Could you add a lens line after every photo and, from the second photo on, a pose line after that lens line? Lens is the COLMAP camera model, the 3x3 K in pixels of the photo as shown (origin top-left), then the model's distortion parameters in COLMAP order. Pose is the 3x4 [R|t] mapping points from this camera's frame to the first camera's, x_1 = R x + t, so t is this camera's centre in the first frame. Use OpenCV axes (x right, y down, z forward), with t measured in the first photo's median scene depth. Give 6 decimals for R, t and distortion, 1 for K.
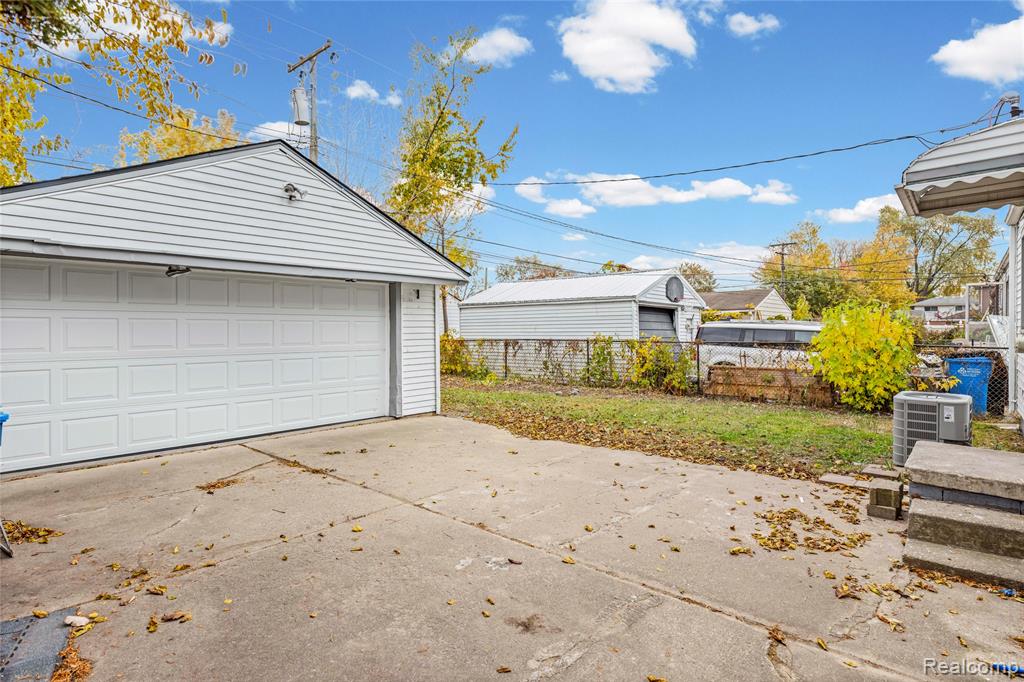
lens RADIAL K [[532.1, 0, 498.0], [0, 532.1, 332.4], [0, 0, 1]] dist [0.007435, -0.000494]
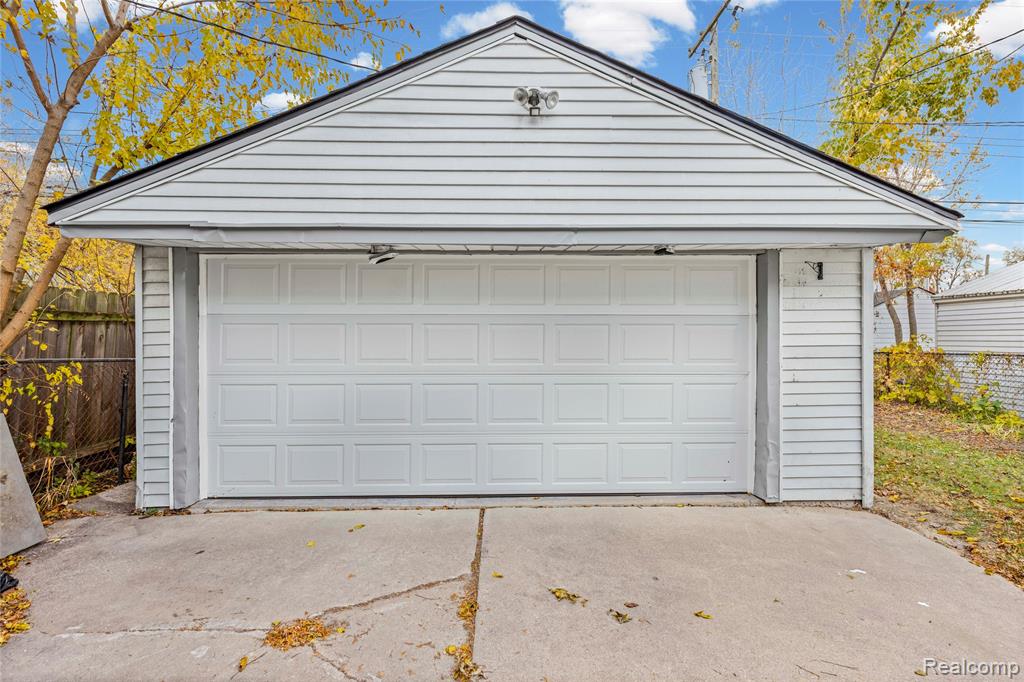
lens RADIAL K [[466.7, 0, 508.7], [0, 466.7, 337.0], [0, 0, 1]] dist [-0.000180, -0.000824]
pose [[0.683239, 0.007270, -0.730159, -0.025257], [-0.006262, 0.999972, 0.004098, -0.007210], [0.730168, 0.001772, 0.683265, 0.478483]]
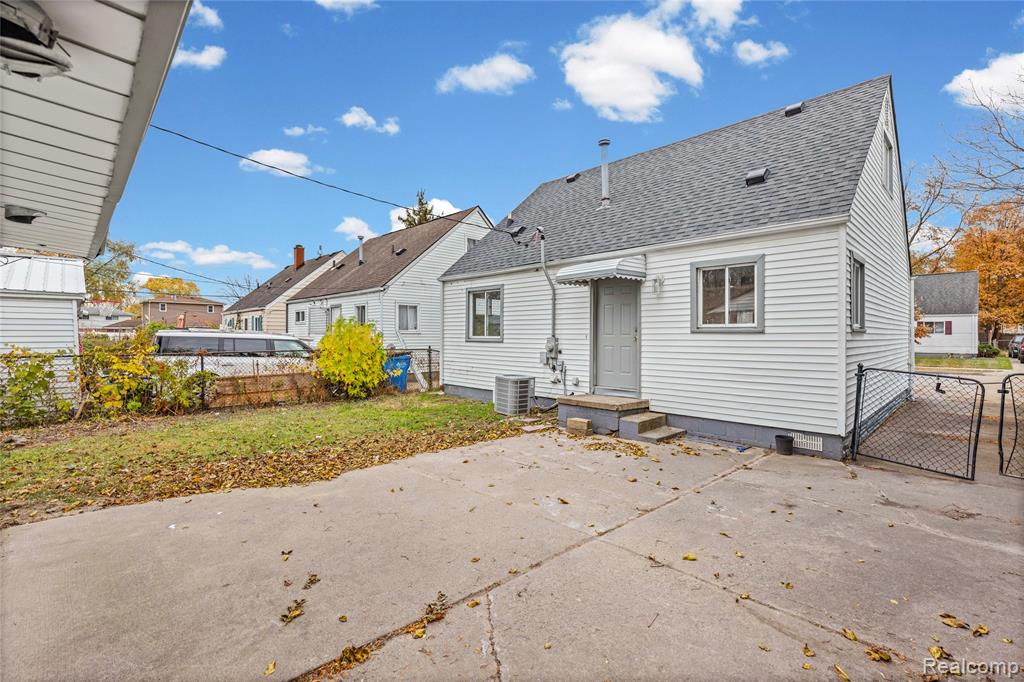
lens RADIAL K [[466.7, 0, 497.9], [0, 466.7, 330.0], [0, 0, 1]] dist [-0.000180, -0.000824]
pose [[0.100349, 0.013551, 0.994860, -0.498323], [0.004258, 0.999892, -0.014049, -0.010596], [-0.994943, 0.005646, 0.100281, 0.554161]]
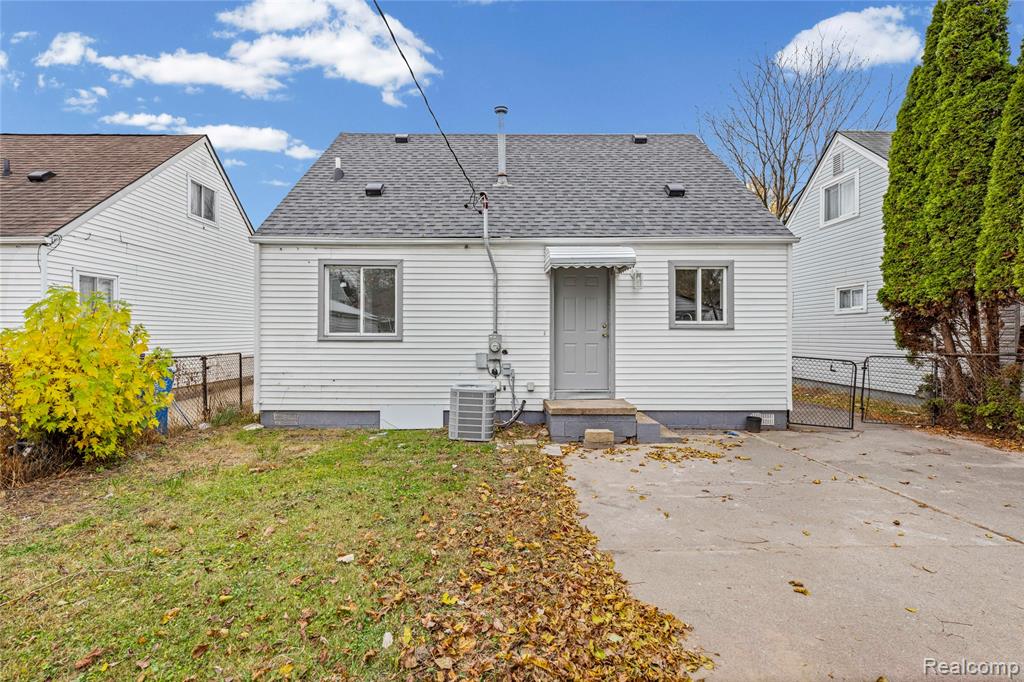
lens RADIAL K [[466.7, 0, 515.2], [0, 466.7, 334.4], [0, 0, 1]] dist [-0.000180, -0.000824]
pose [[-0.671481, 0.005233, 0.741003, -0.084626], [0.005144, 0.999984, -0.002401, -0.005721], [-0.741004, 0.002200, -0.671497, 1.065193]]
